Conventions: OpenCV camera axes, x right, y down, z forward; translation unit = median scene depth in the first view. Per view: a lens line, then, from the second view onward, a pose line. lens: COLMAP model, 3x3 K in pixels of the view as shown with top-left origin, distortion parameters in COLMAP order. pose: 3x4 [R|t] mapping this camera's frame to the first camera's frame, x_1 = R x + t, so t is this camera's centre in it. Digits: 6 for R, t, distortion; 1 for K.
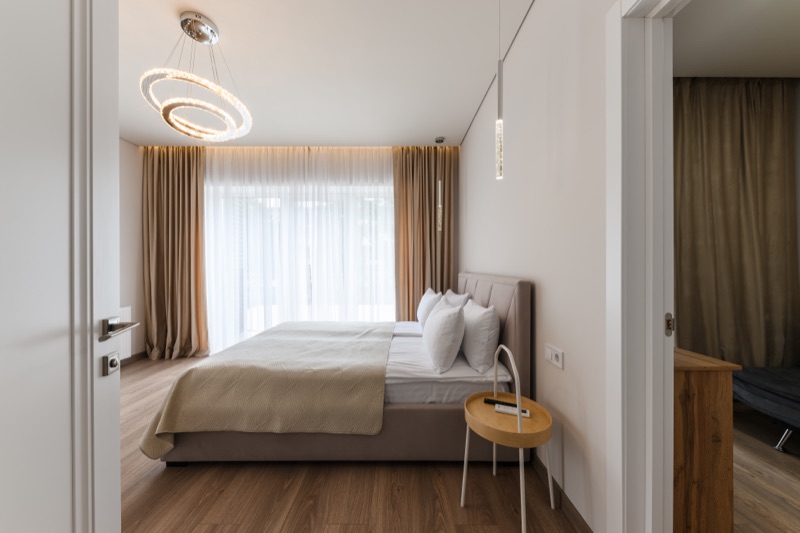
lens RADIAL K [[277.0, 0, 400.2], [0, 277.0, 264.2], [0, 0, 1]] dist [-0.001516, -0.000289]
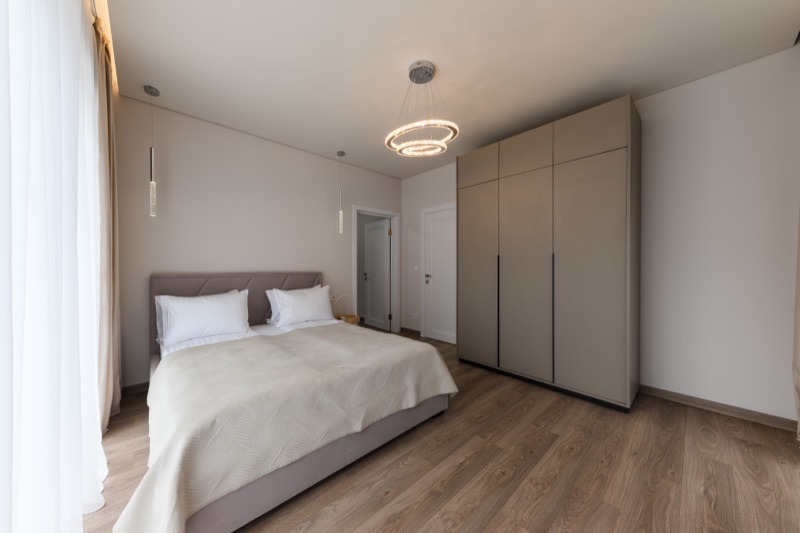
lens RADIAL K [[273.0, 0, 396.3], [0, 273.0, 267.3], [0, 0, 1]] dist [0.016094, -0.005411]
pose [[-0.683380, 0.001882, 0.730060, -1.235646], [-0.001291, 0.999992, -0.003786, 0.015014], [-0.730062, -0.003530, -0.683372, 1.553893]]
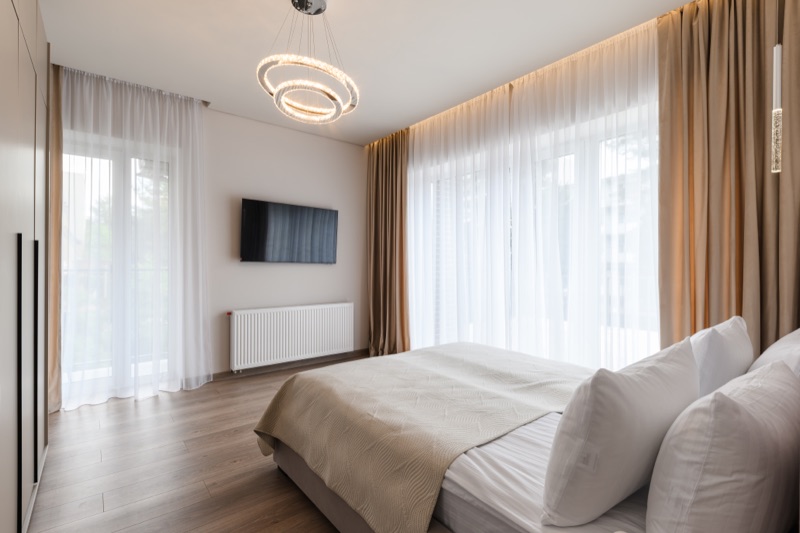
lens RADIAL K [[376.0, 0, 396.1], [0, 376.0, 265.9], [0, 0, 1]] dist [-0.002023, -0.000652]
pose [[0.621386, 0.001954, -0.783502, 0.336087], [0.003821, 0.999977, 0.005524, 0.008480], [0.783495, -0.006426, 0.621365, 0.374177]]
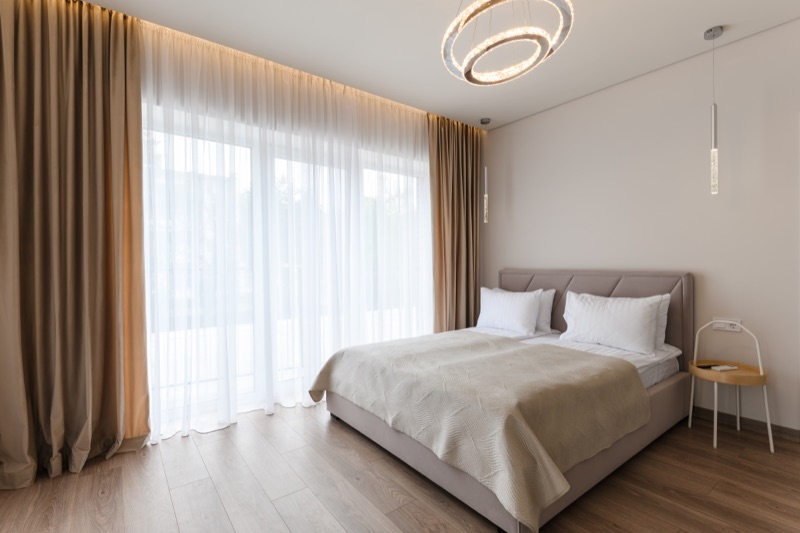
lens RADIAL K [[376.0, 0, 396.1], [0, 376.0, 265.9], [0, 0, 1]] dist [-0.002023, -0.000652]
pose [[0.797355, -0.004959, 0.603490, -1.231577], [0.000735, 0.999973, 0.007245, 0.008551], [-0.603510, -0.005333, 0.797338, 0.321209]]
